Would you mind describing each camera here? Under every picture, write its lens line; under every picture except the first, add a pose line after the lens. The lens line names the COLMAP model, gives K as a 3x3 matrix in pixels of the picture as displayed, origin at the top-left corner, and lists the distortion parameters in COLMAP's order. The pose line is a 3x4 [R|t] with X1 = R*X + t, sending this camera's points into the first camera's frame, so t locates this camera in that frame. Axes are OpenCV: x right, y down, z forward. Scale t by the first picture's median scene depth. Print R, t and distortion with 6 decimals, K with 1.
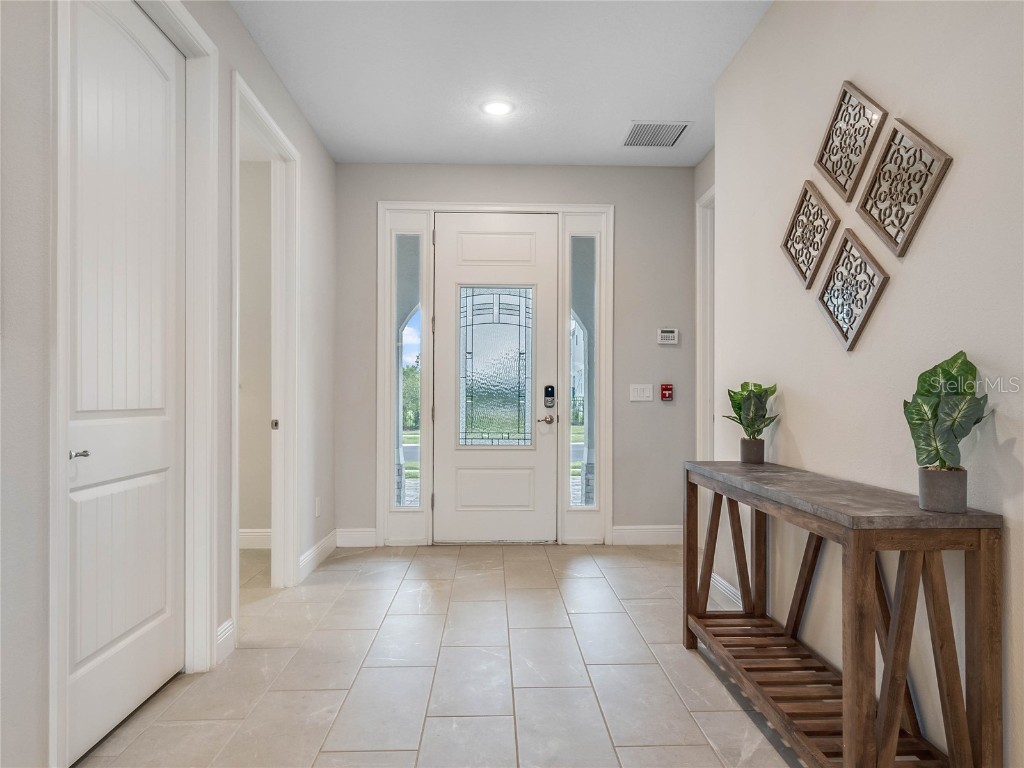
lens RADIAL K [[623.3, 0, 514.4], [0, 623.3, 392.5], [0, 0, 1]] dist [-0.003133, -0.001296]
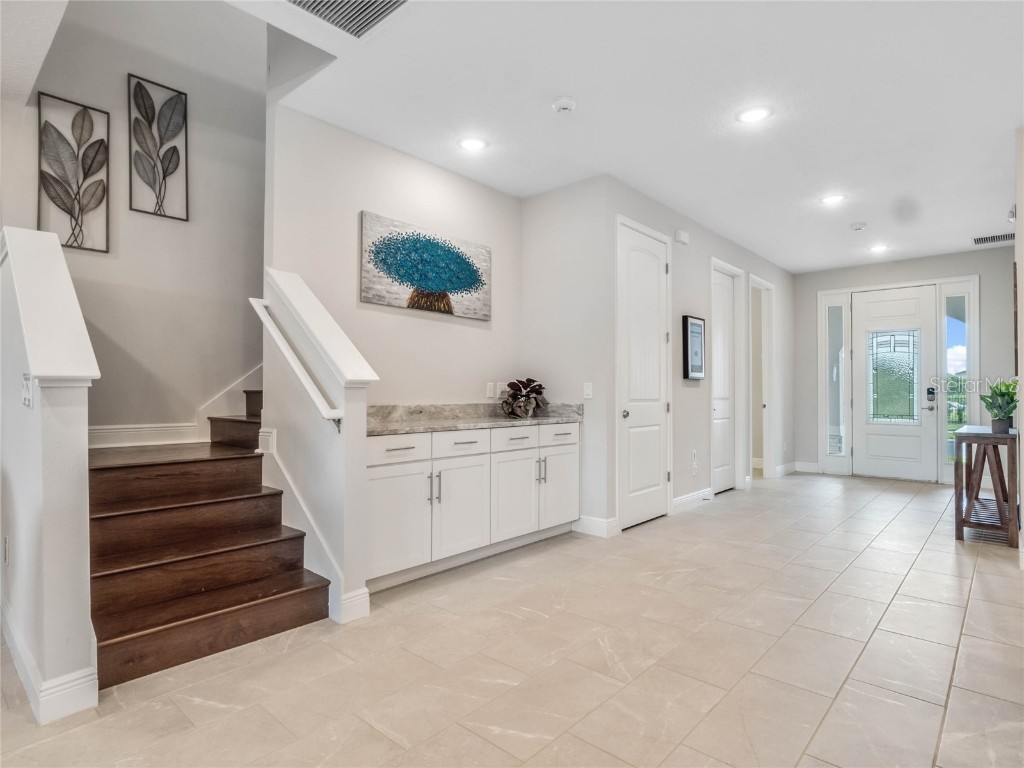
lens RADIAL K [[552.3, 0, 519.6], [0, 552.3, 381.3], [0, 0, 1]] dist [-0.007211, 0.004867]
pose [[0.722621, -0.011672, -0.691146, 0.288521], [0.001756, 0.999885, -0.015050, -0.008186], [0.691243, 0.009661, 0.722558, -0.853808]]
